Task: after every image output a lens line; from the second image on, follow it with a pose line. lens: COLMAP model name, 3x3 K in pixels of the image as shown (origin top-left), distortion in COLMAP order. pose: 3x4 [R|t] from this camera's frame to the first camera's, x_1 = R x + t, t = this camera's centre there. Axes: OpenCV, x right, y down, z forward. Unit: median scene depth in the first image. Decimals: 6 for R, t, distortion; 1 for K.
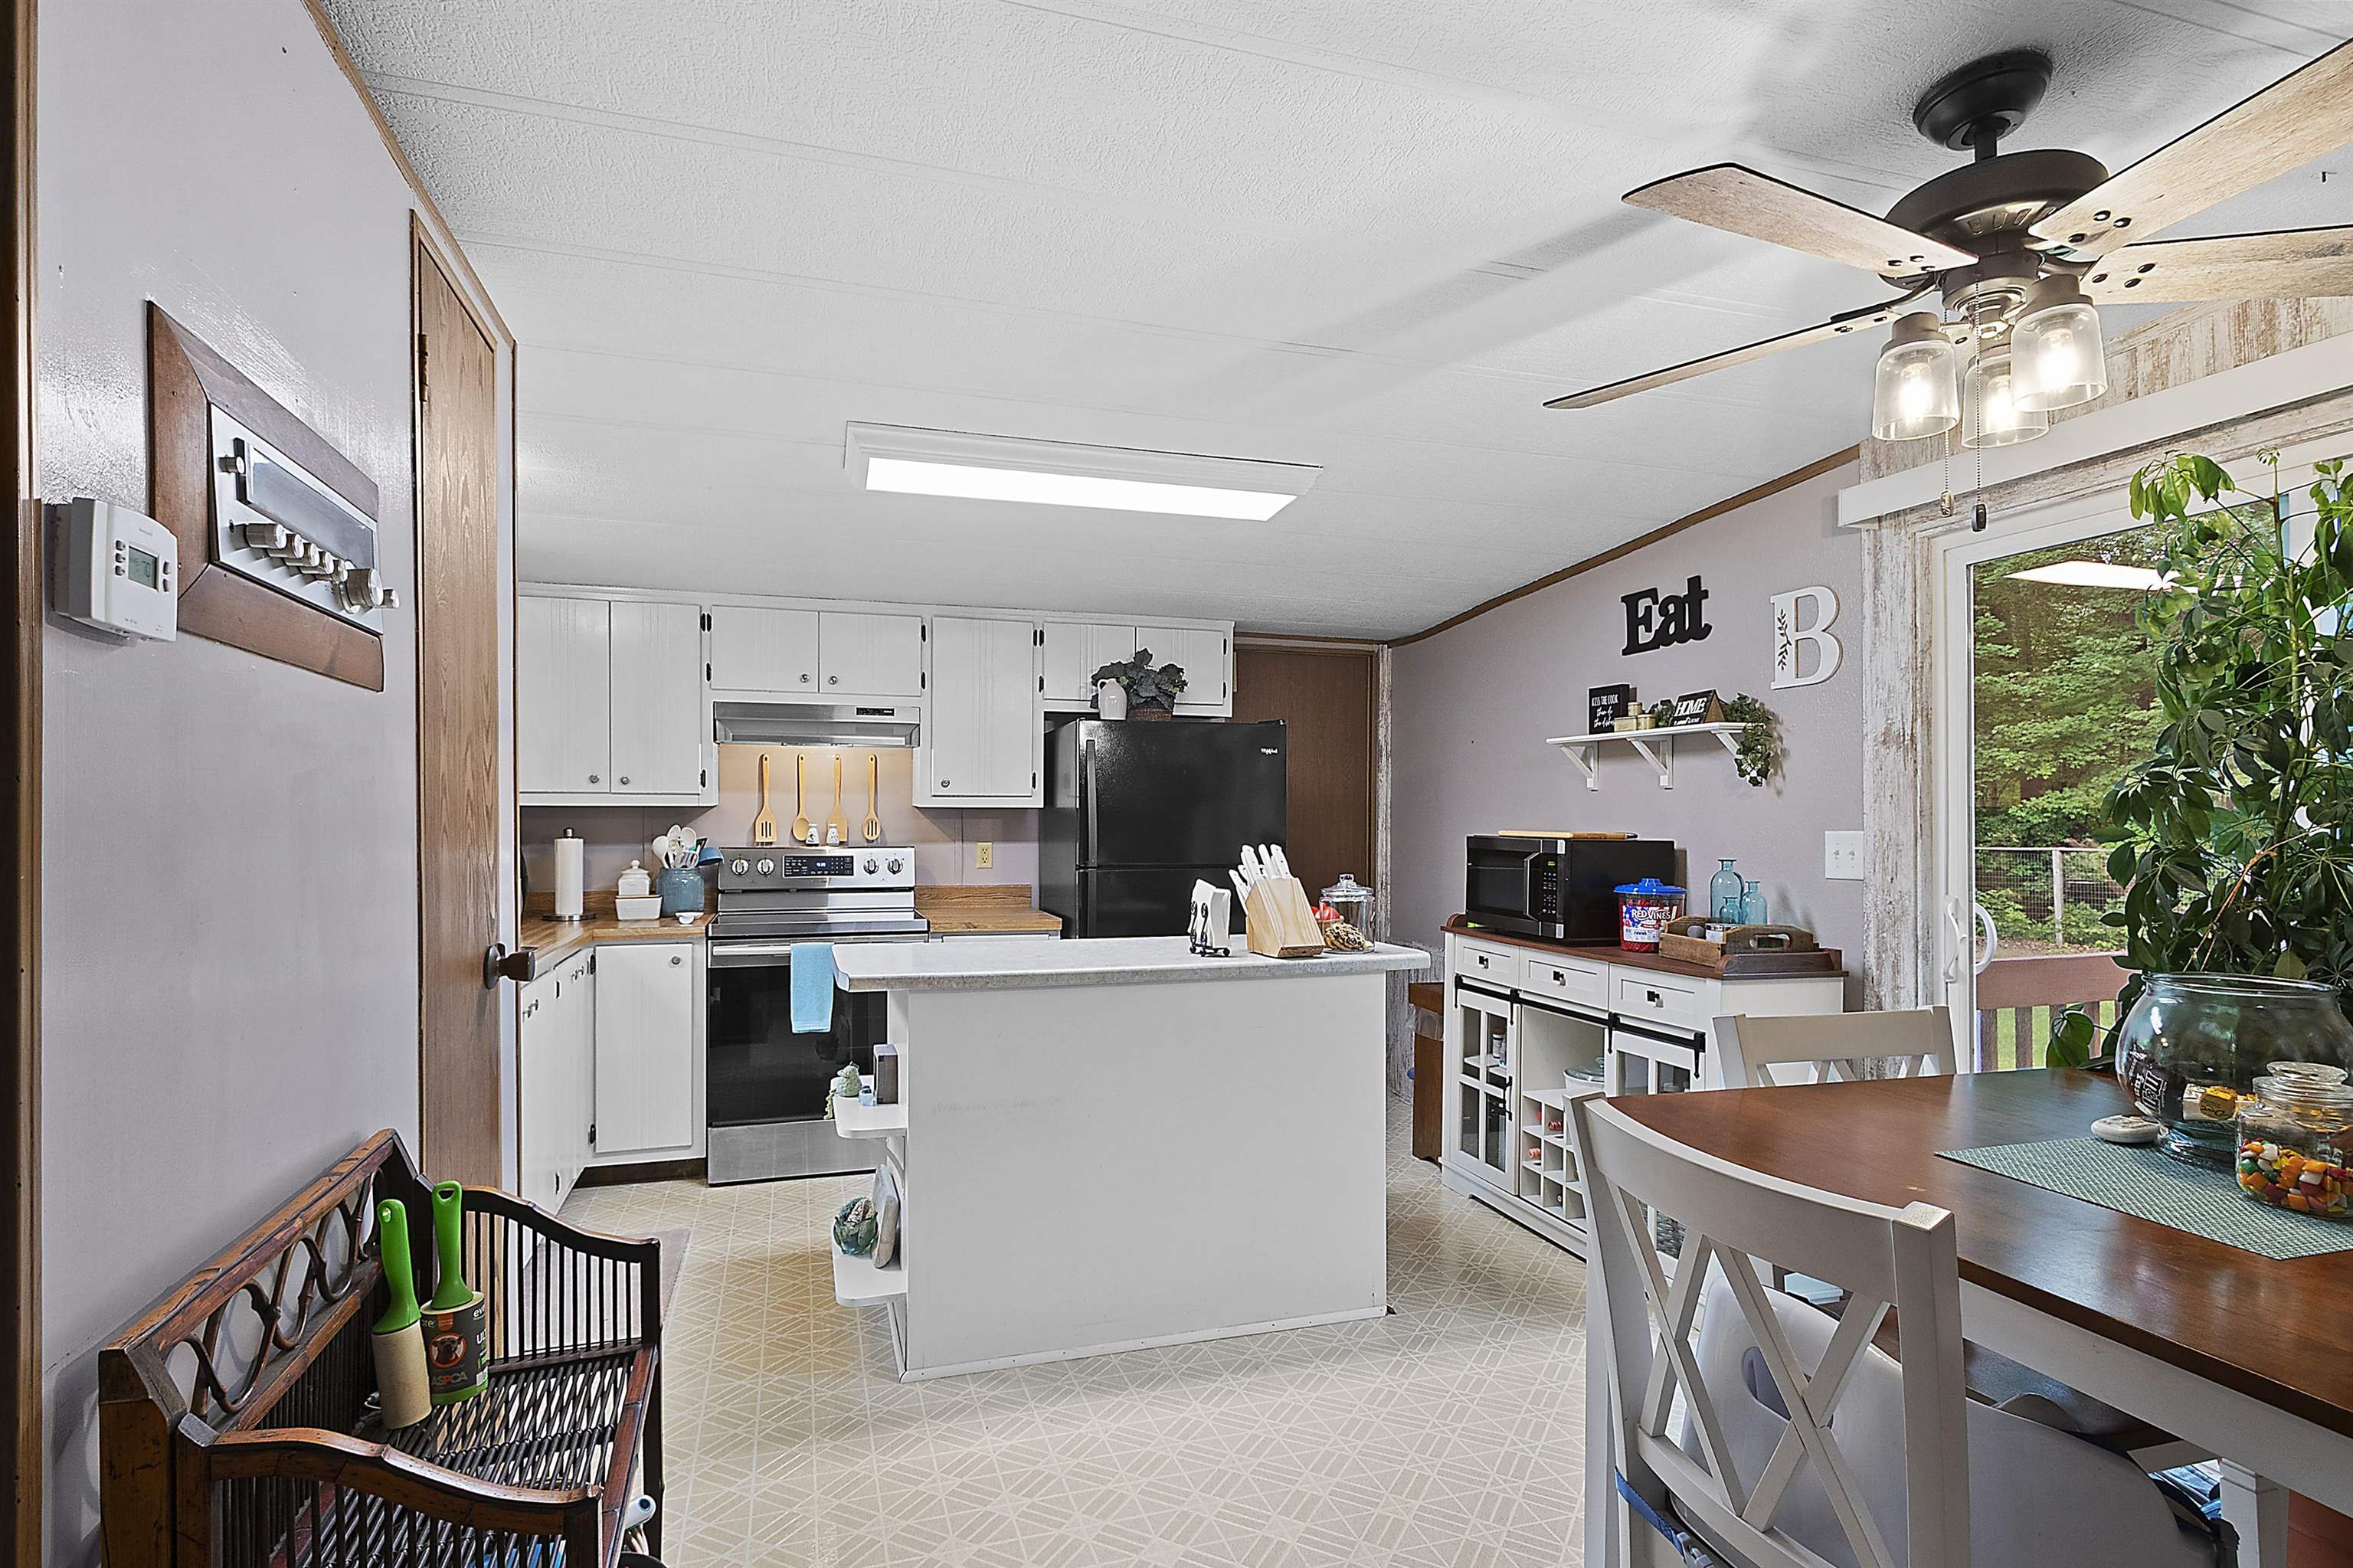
lens RADIAL K [[1204.3, 0, 1172.3], [0, 1204.3, 814.5], [0, 0, 1]] dist [-0.000425, -0.000189]
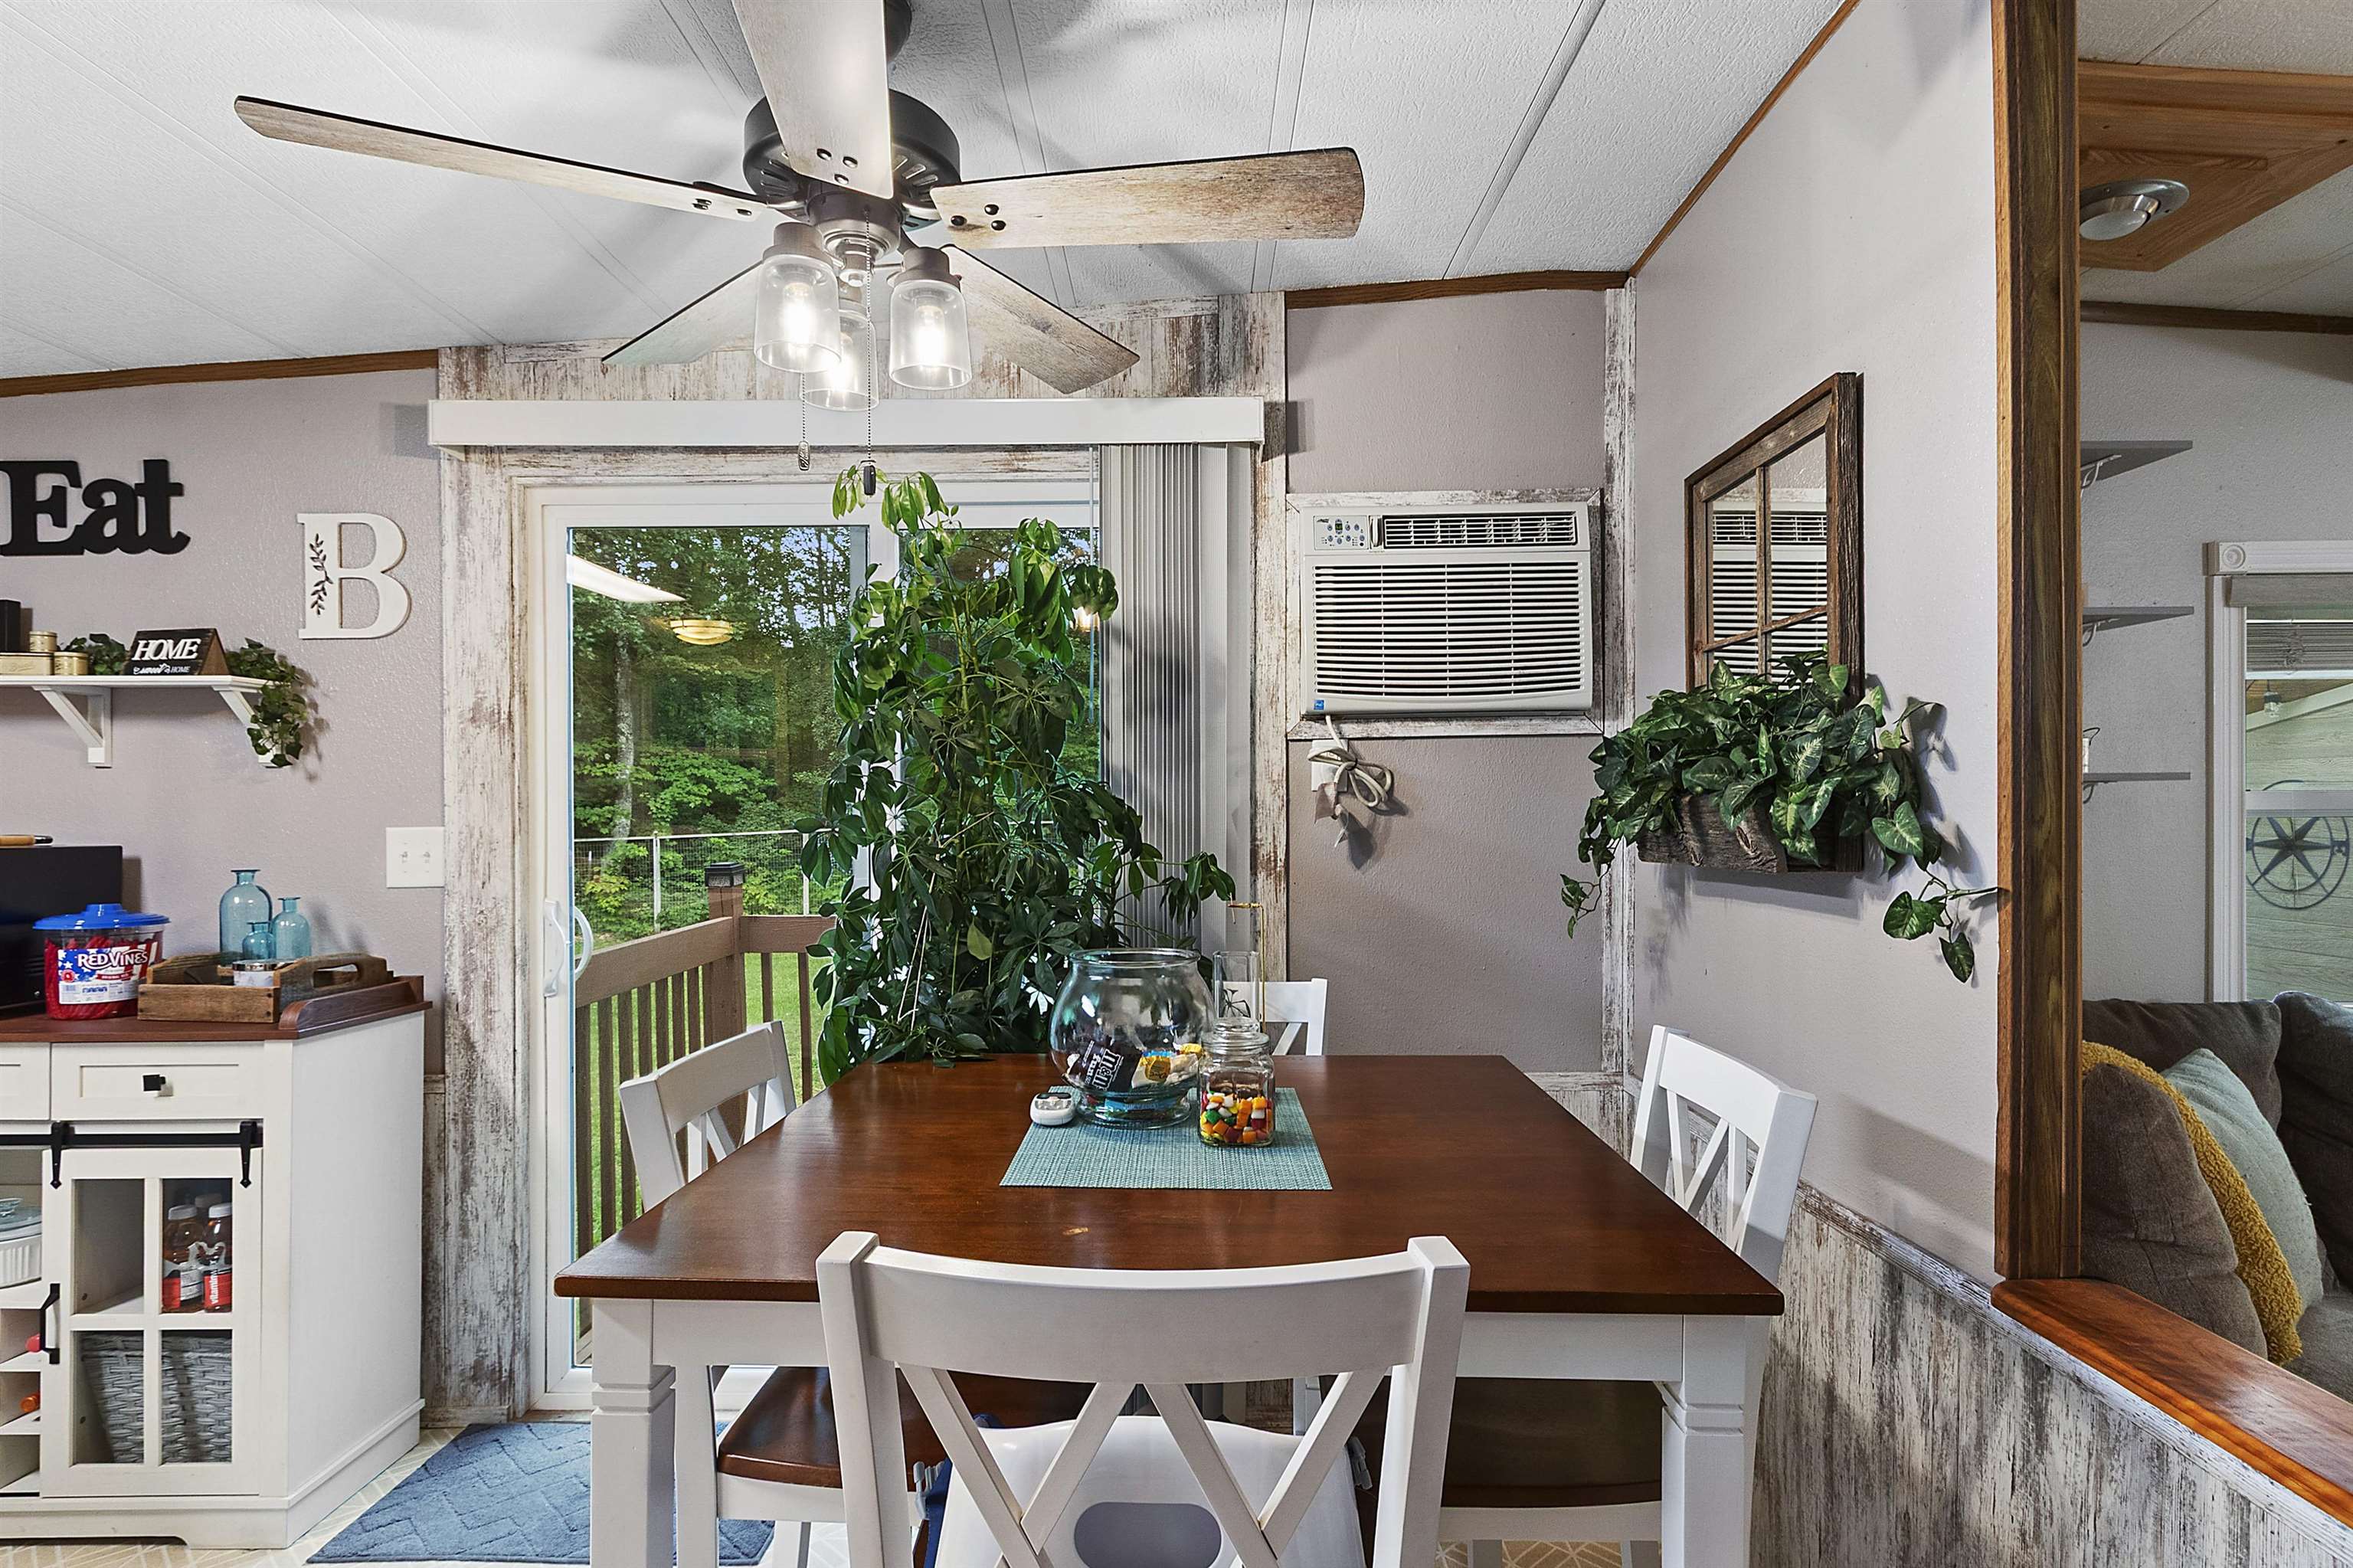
lens RADIAL K [[1262.9, 0, 1179.0], [0, 1262.9, 811.5], [0, 0, 1]] dist [-0.001163, -0.000721]
pose [[0.302865, -0.004131, 0.953024, -0.083953], [-0.001397, 0.999988, 0.004778, -0.001209], [-0.953032, -0.002779, 0.302856, 0.246182]]
